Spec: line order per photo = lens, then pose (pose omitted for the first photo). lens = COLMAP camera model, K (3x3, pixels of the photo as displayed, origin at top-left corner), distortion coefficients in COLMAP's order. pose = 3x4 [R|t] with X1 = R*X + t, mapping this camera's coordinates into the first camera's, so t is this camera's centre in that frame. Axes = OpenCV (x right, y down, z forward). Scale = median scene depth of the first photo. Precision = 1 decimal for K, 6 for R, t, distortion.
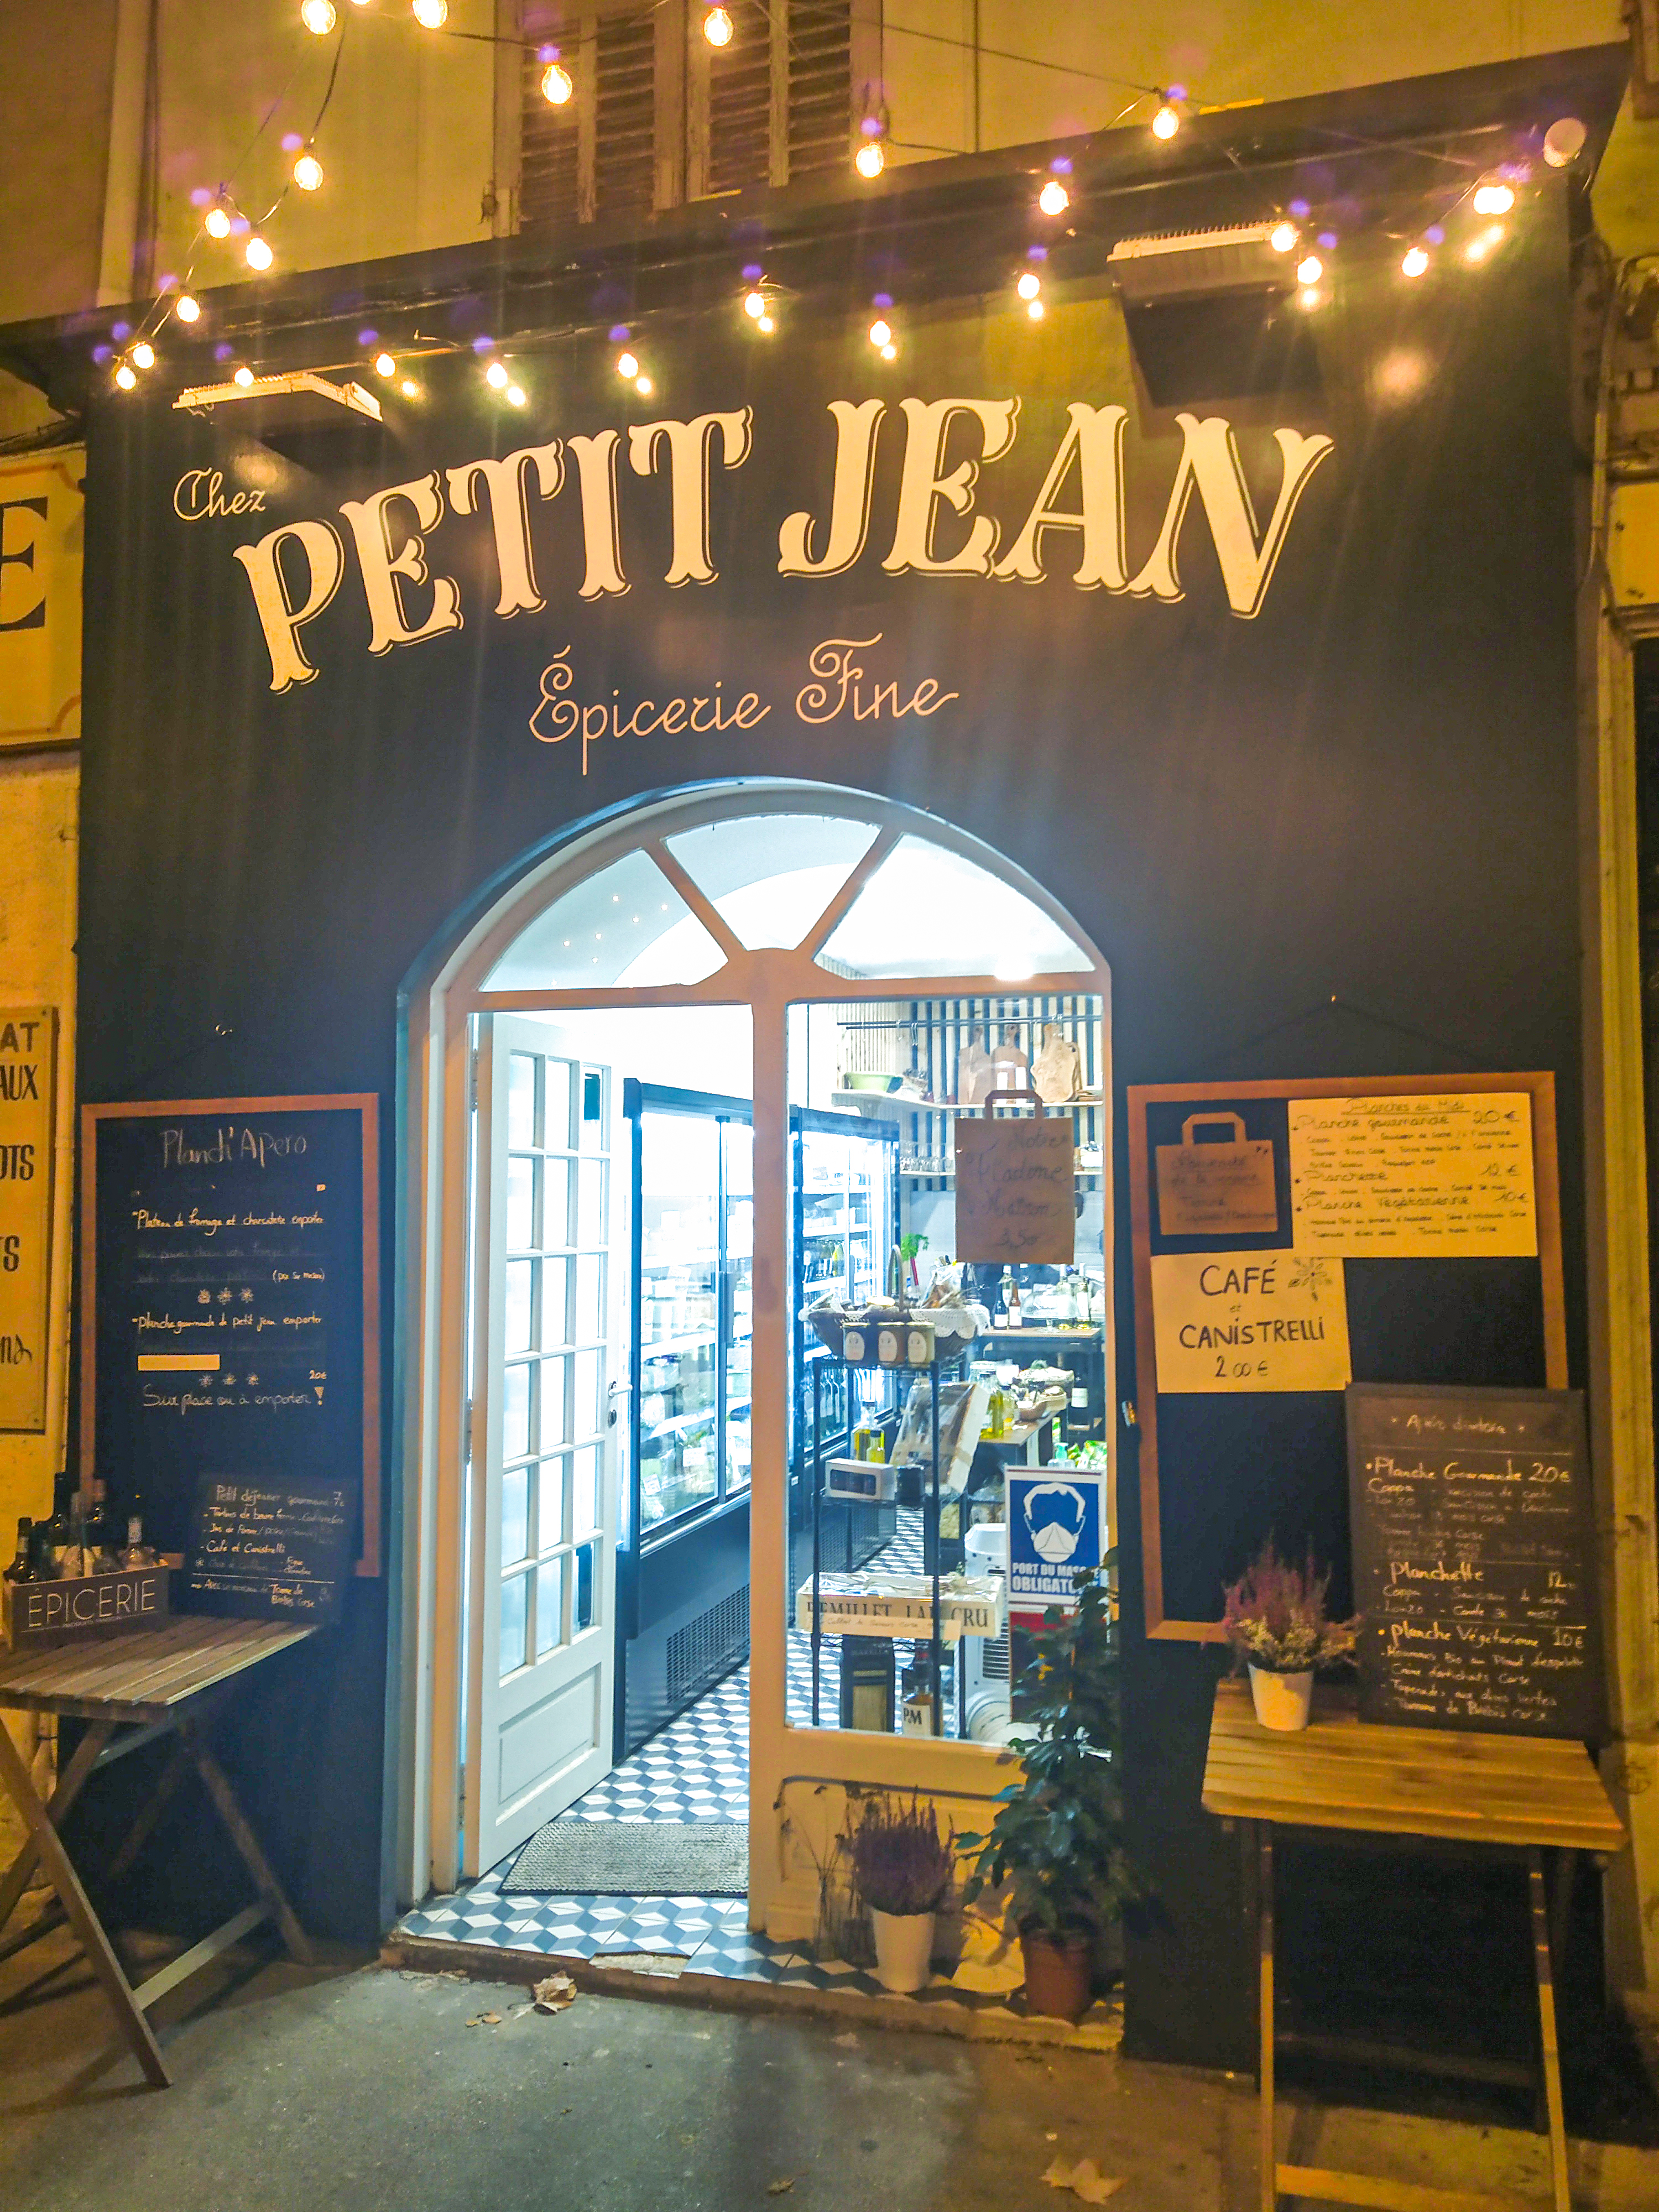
lens RADIAL K [[1439.3, 0, 818.5], [0, 1439.3, 1098.0], [0, 0, 1]] dist [0.007751, -0.004668]
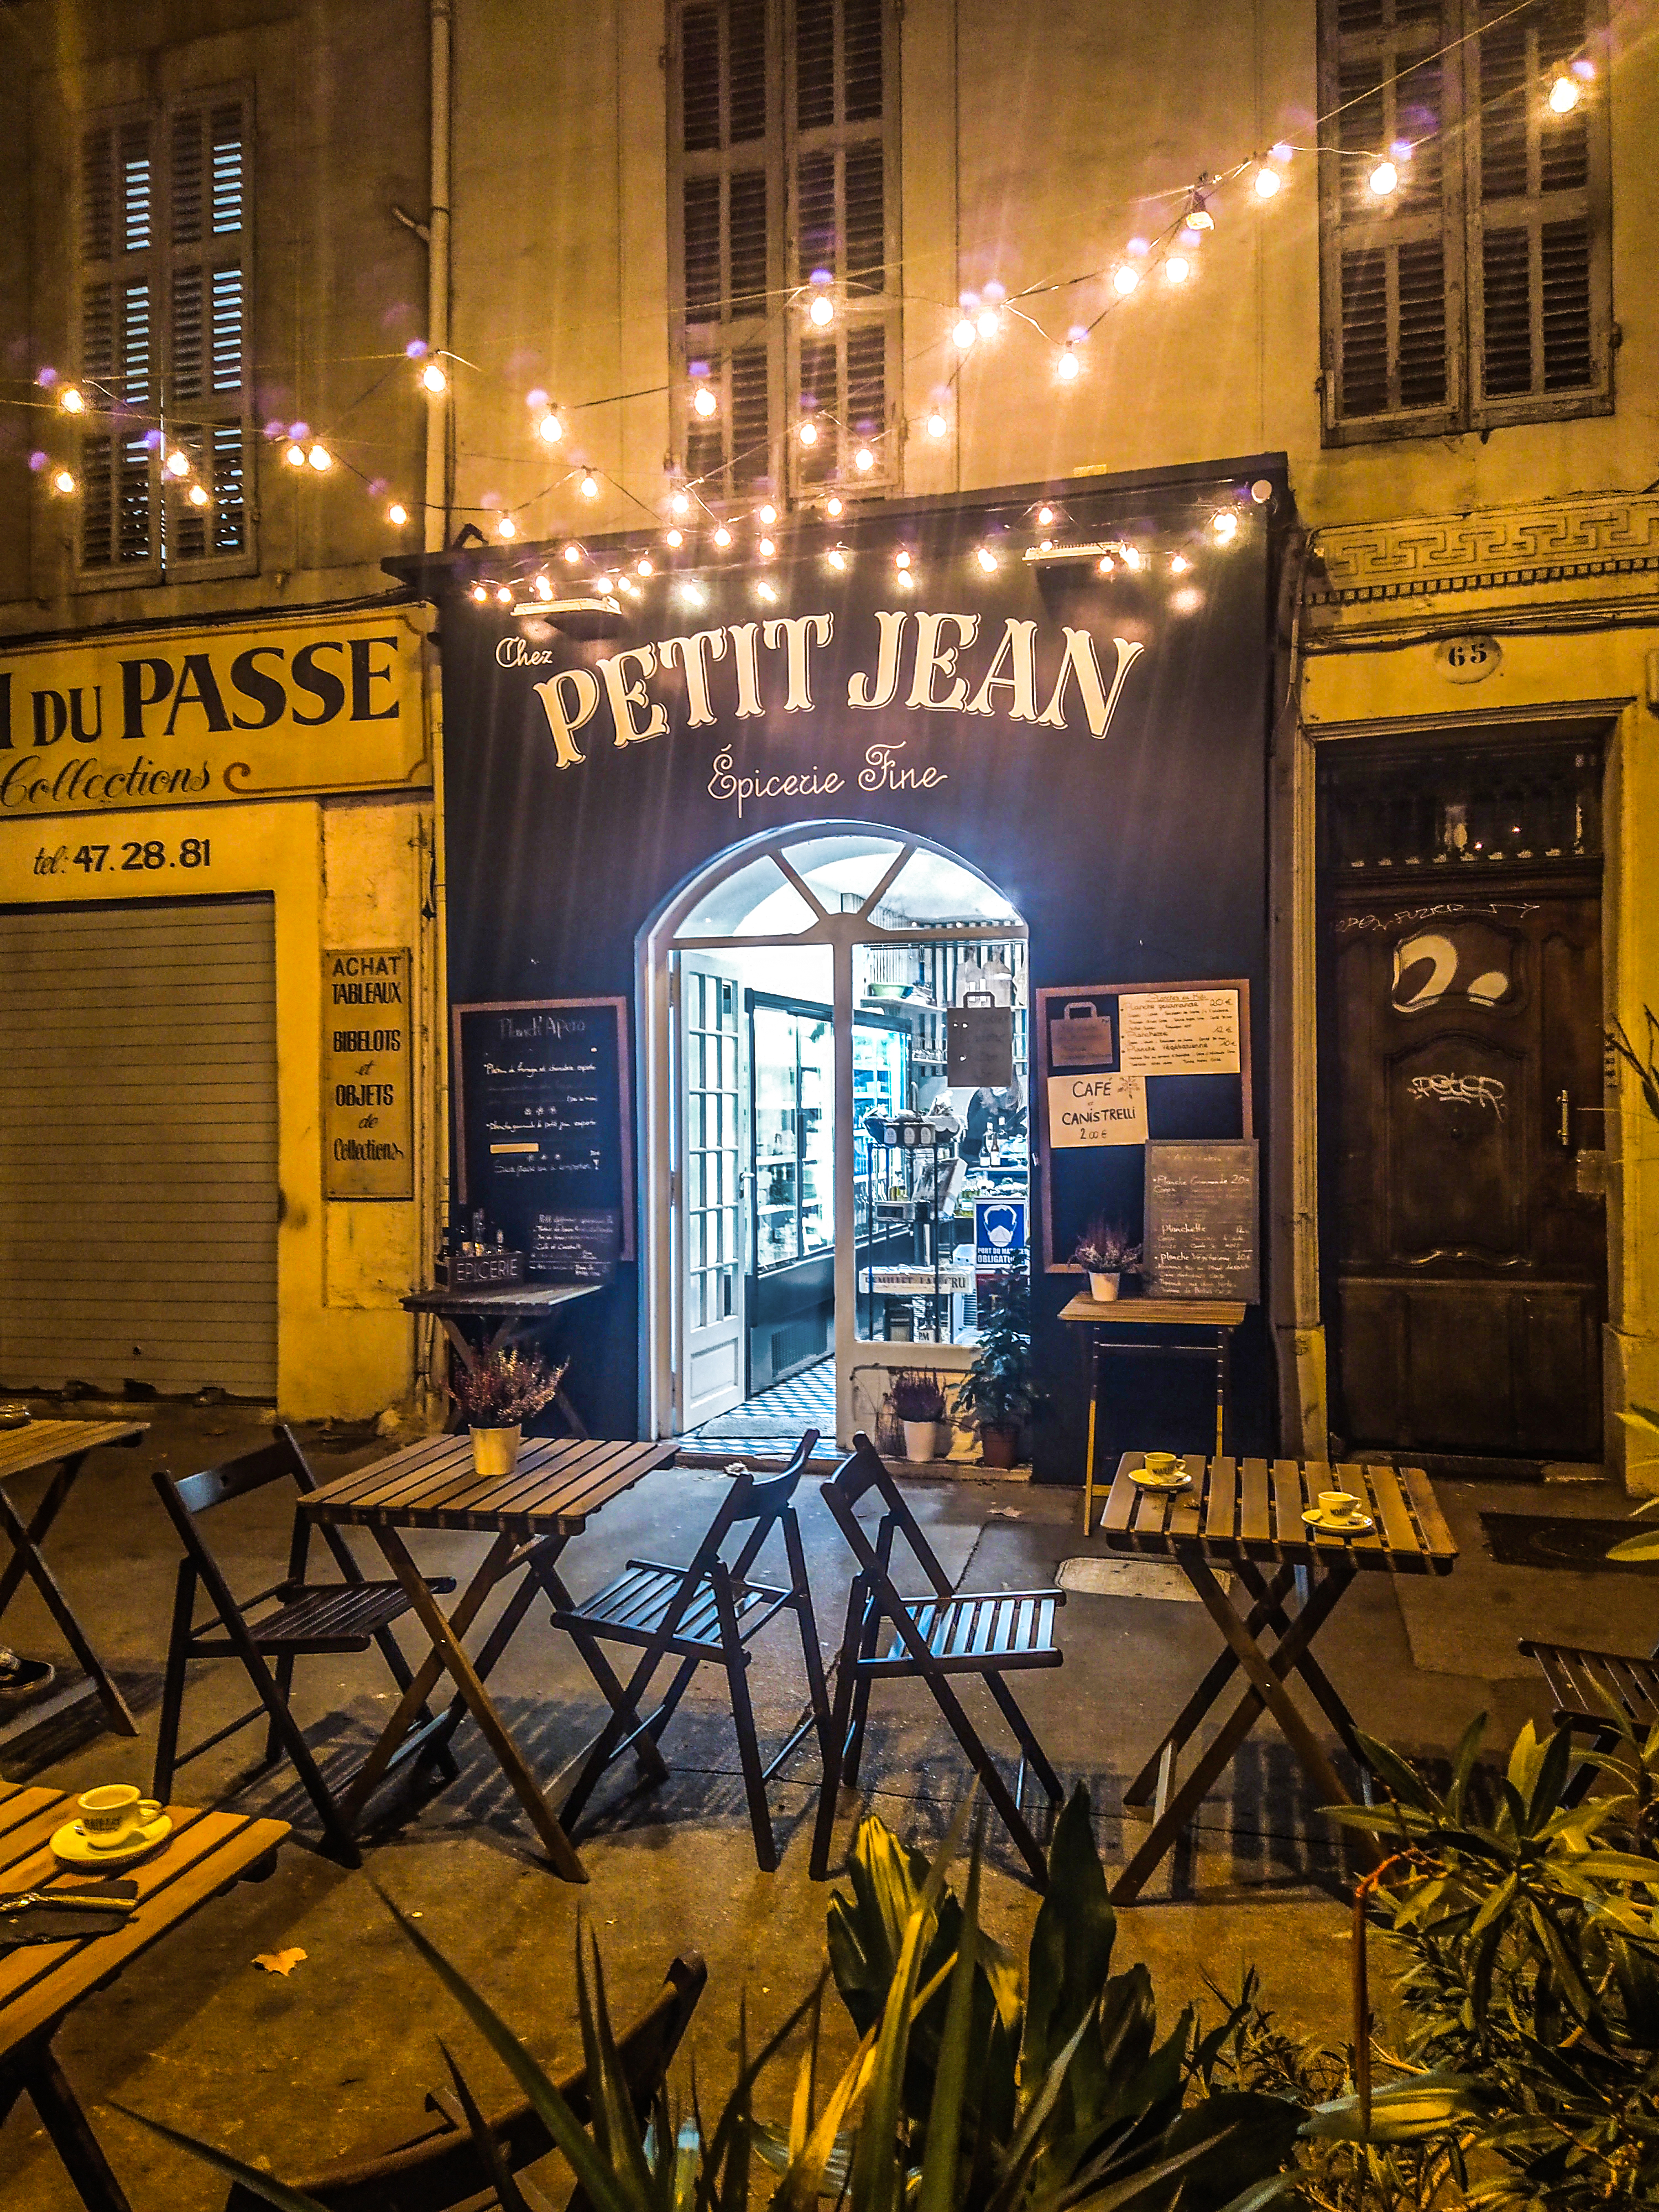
lens RADIAL K [[1439.3, 0, 834.2], [0, 1439.3, 1124.2], [0, 0, 1]] dist [0.007751, -0.004668]
pose [[0.999950, -0.008929, 0.004552, -0.056413], [0.008544, 0.996879, 0.078480, 0.017389], [-0.005238, -0.078438, 0.996905, -0.823133]]
